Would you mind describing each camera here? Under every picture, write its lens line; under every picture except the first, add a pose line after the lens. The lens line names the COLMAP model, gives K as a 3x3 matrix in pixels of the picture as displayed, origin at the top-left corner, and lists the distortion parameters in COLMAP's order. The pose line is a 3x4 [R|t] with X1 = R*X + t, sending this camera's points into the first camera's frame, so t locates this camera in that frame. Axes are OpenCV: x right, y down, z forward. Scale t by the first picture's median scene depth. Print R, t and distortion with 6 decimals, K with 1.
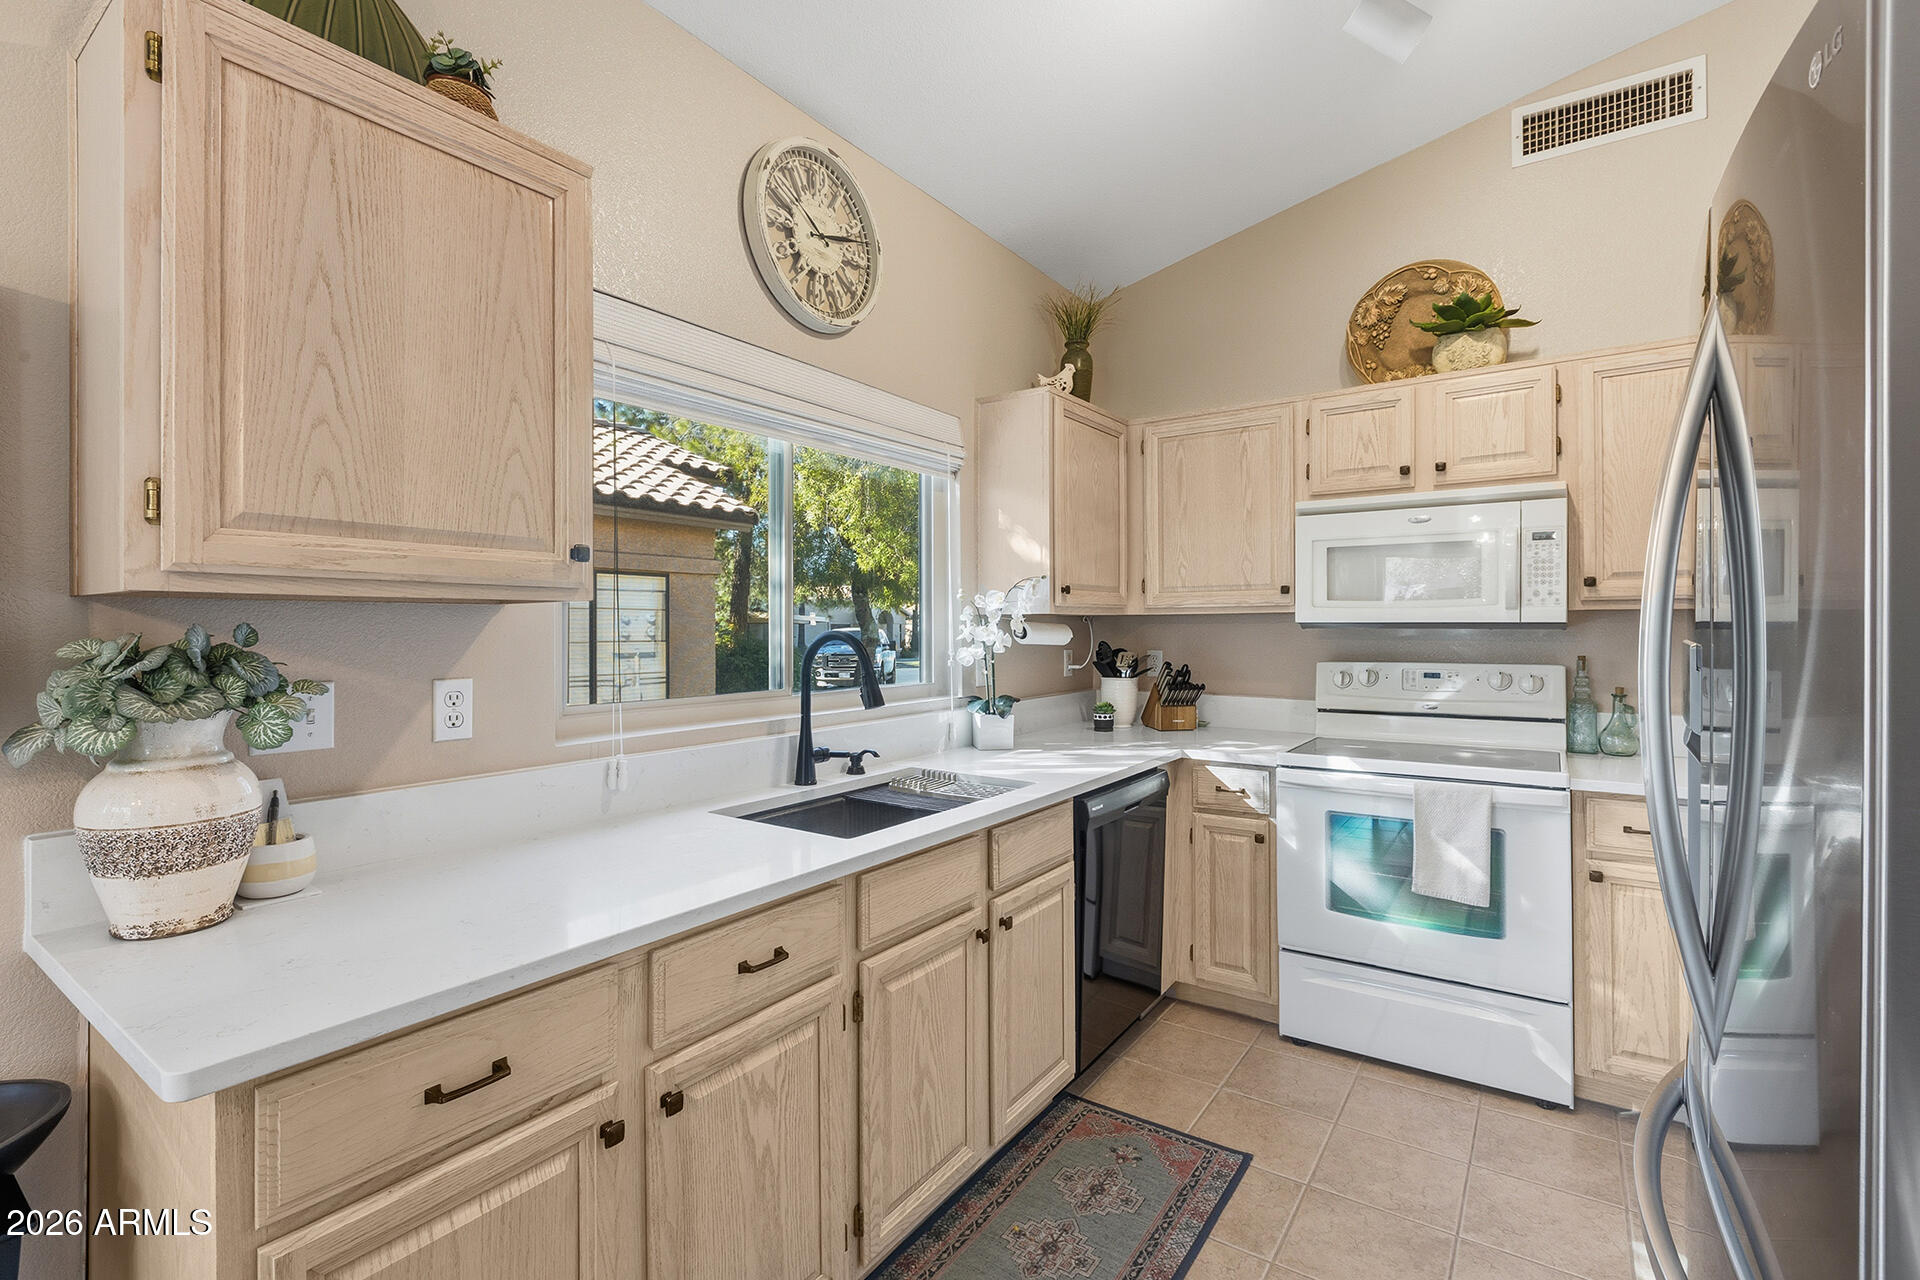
lens RADIAL K [[852.1, 0, 934.7], [0, 852.1, 621.9], [0, 0, 1]] dist [-0.003298, -0.003809]
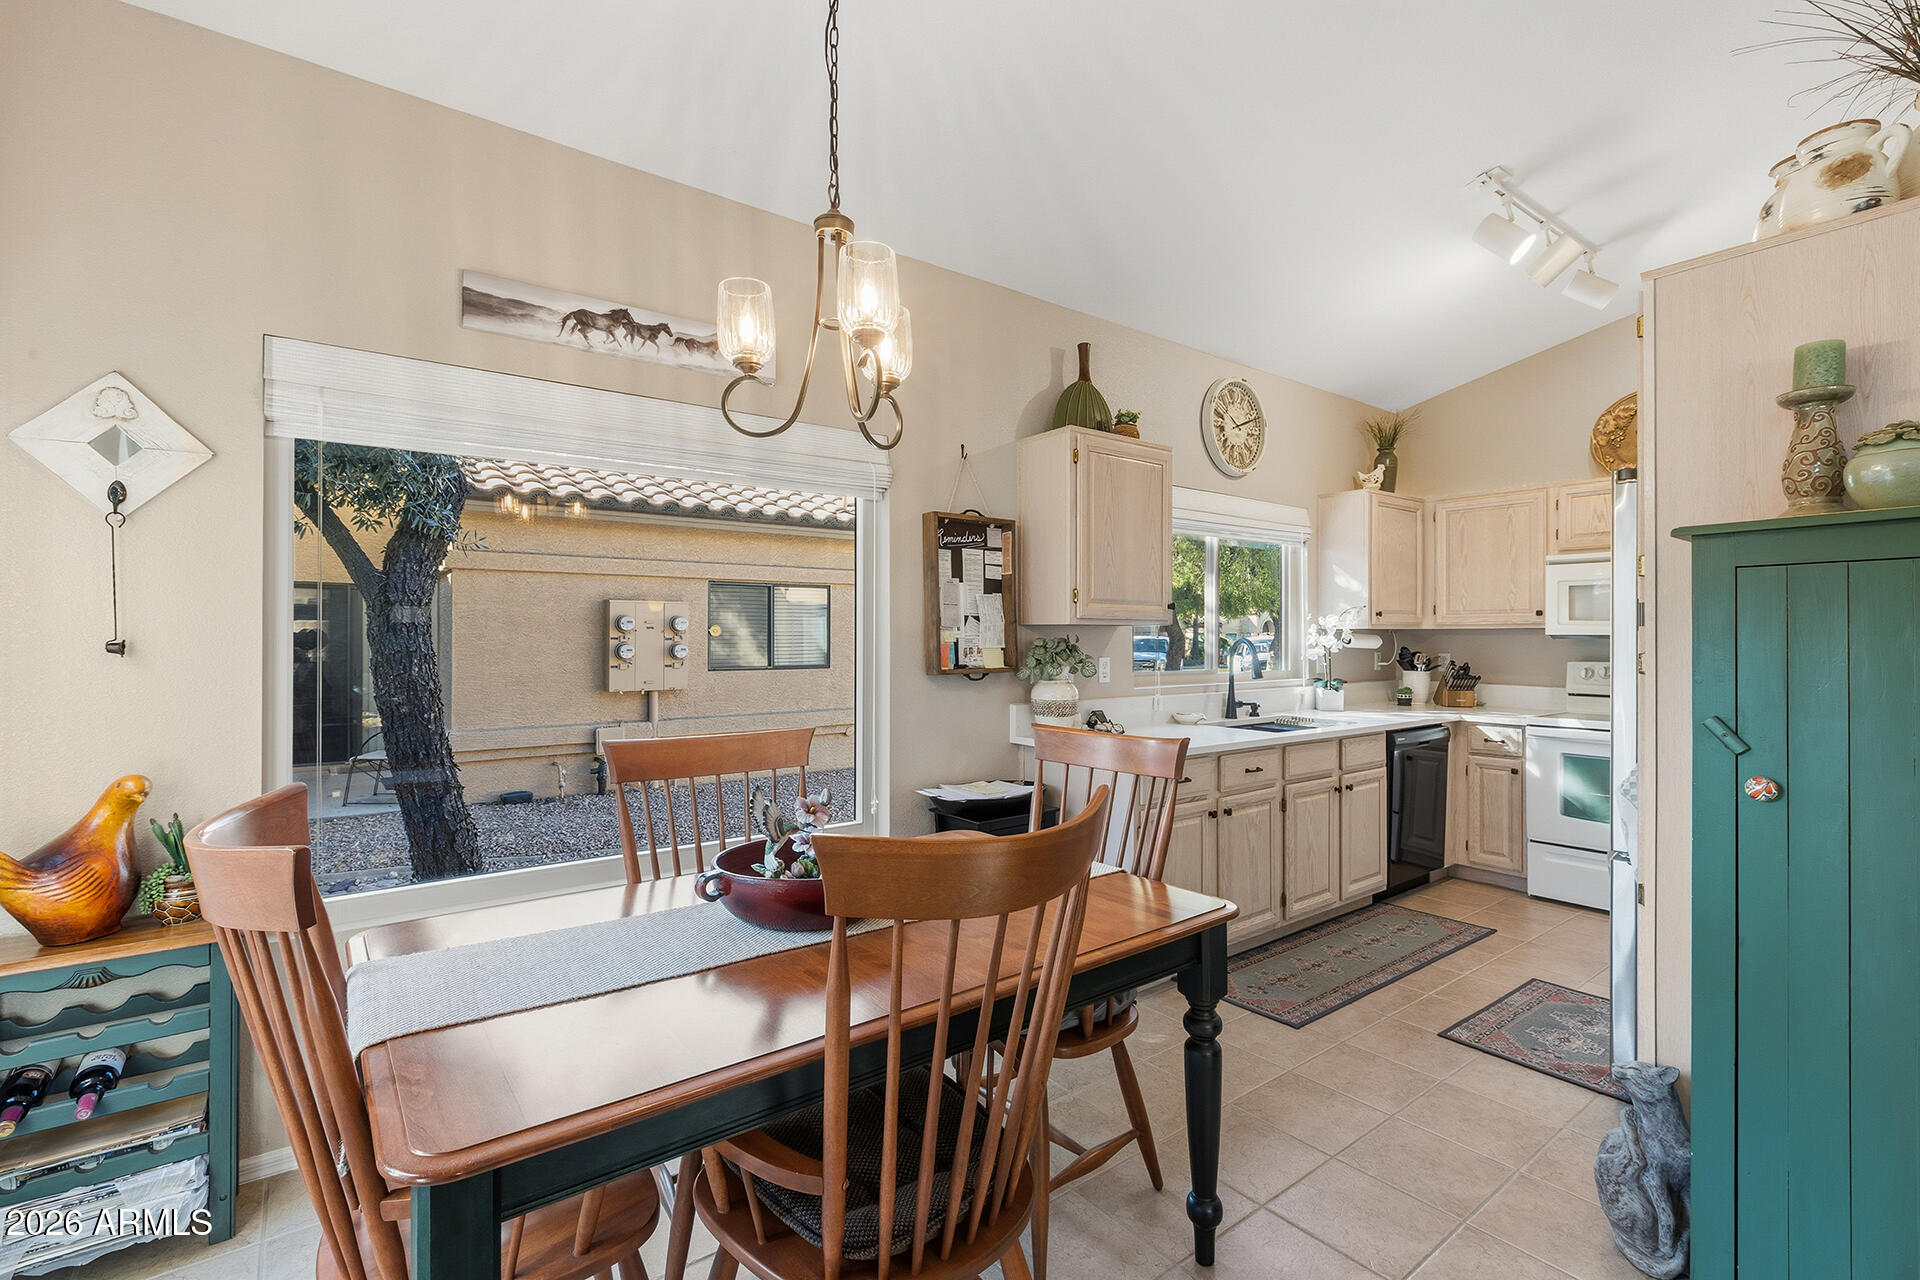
lens RADIAL K [[852.1, 0, 933.3], [0, 852.1, 632.6], [0, 0, 1]] dist [-0.003298, -0.003809]
pose [[0.952941, 0.004108, -0.303129, -0.168334], [-0.003046, 0.999987, 0.003977, -0.006038], [0.303142, -0.002866, 0.952941, -0.822392]]
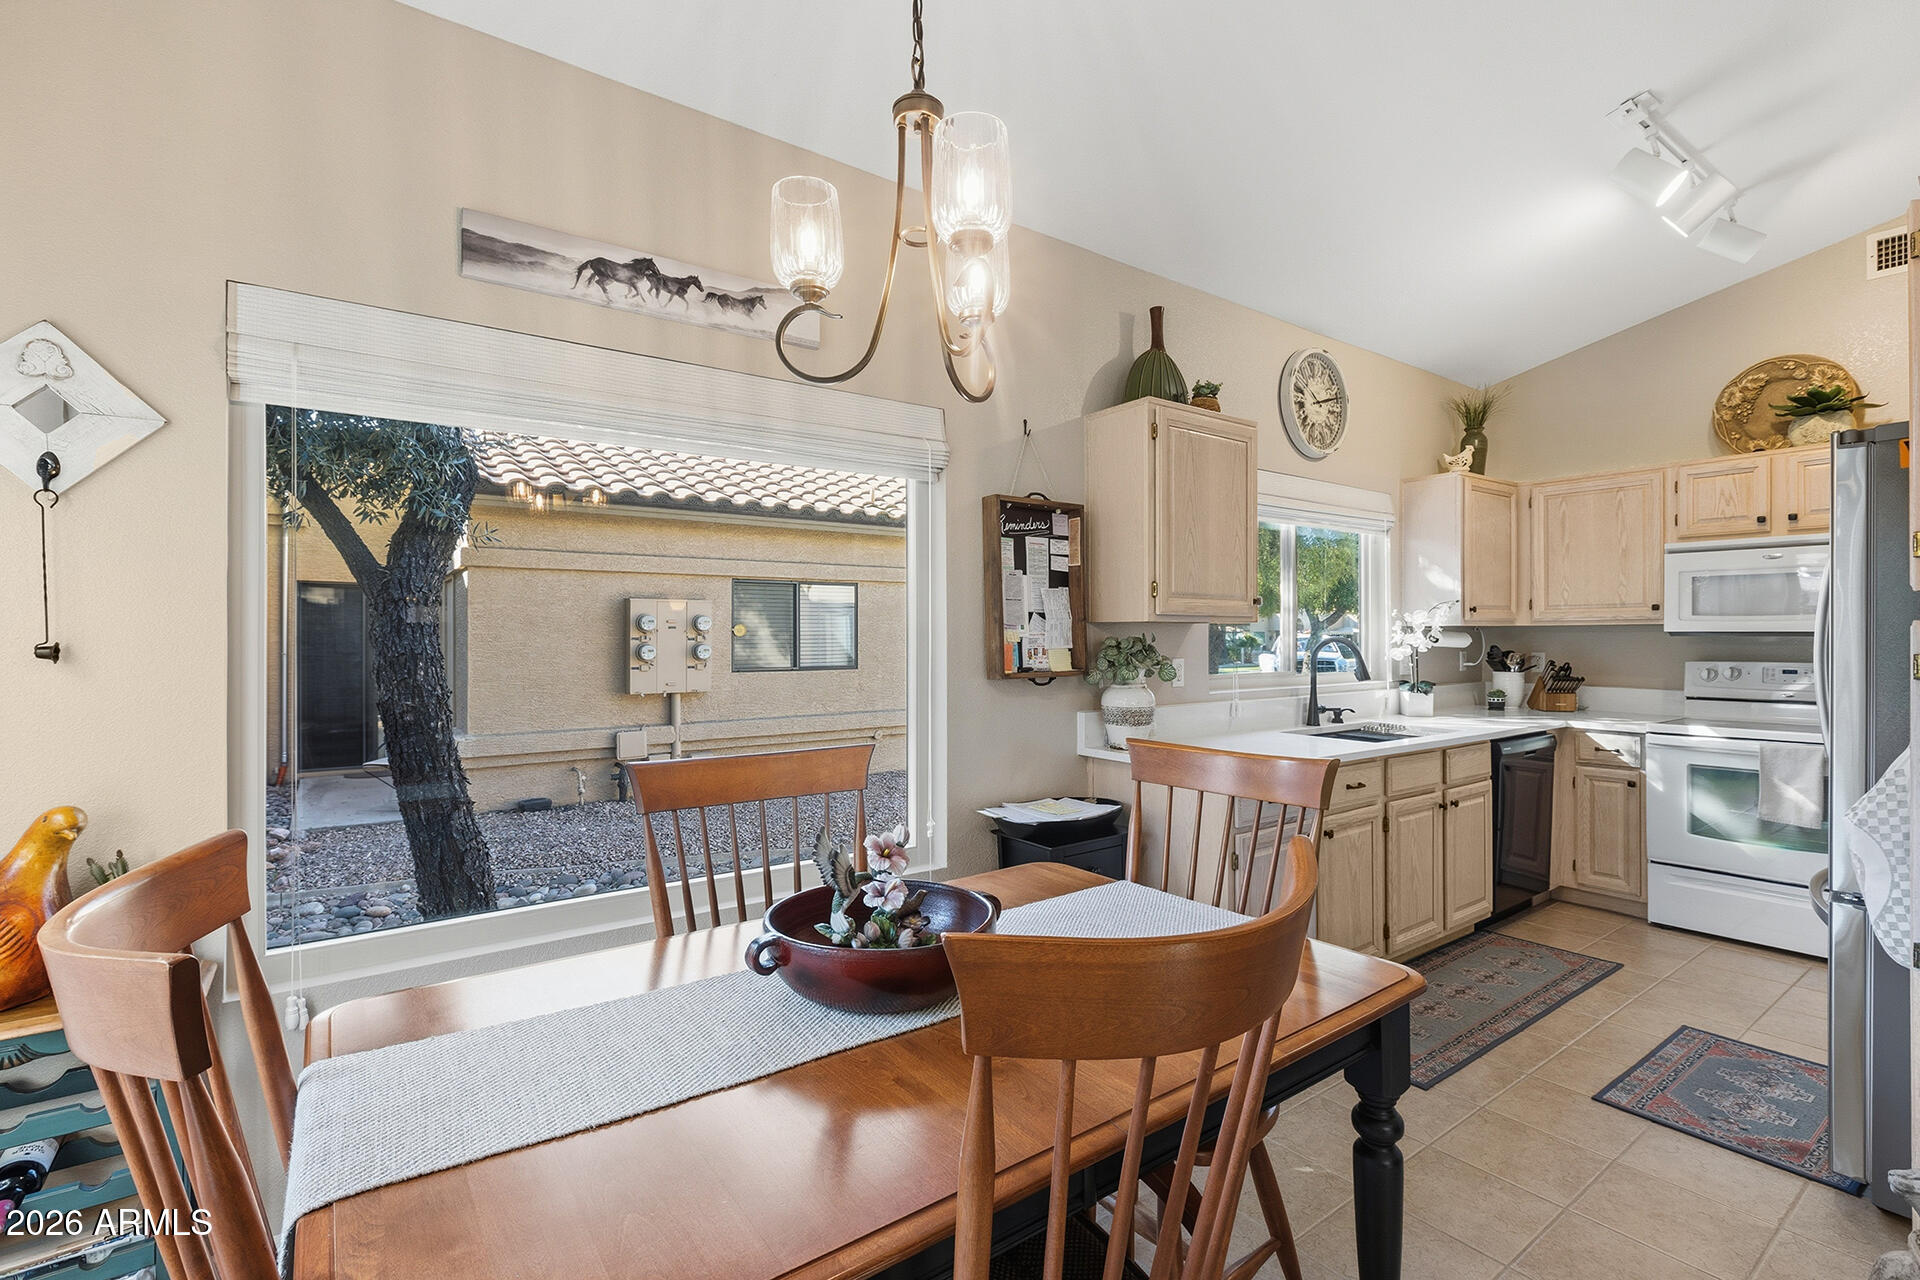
lens RADIAL K [[852.1, 0, 926.9], [0, 852.1, 632.7], [0, 0, 1]] dist [-0.003298, -0.003809]
pose [[0.944448, 0.001430, -0.328657, -0.260274], [0.000197, 0.999988, 0.004917, -0.004839], [0.328660, -0.004709, 0.944437, -0.712219]]
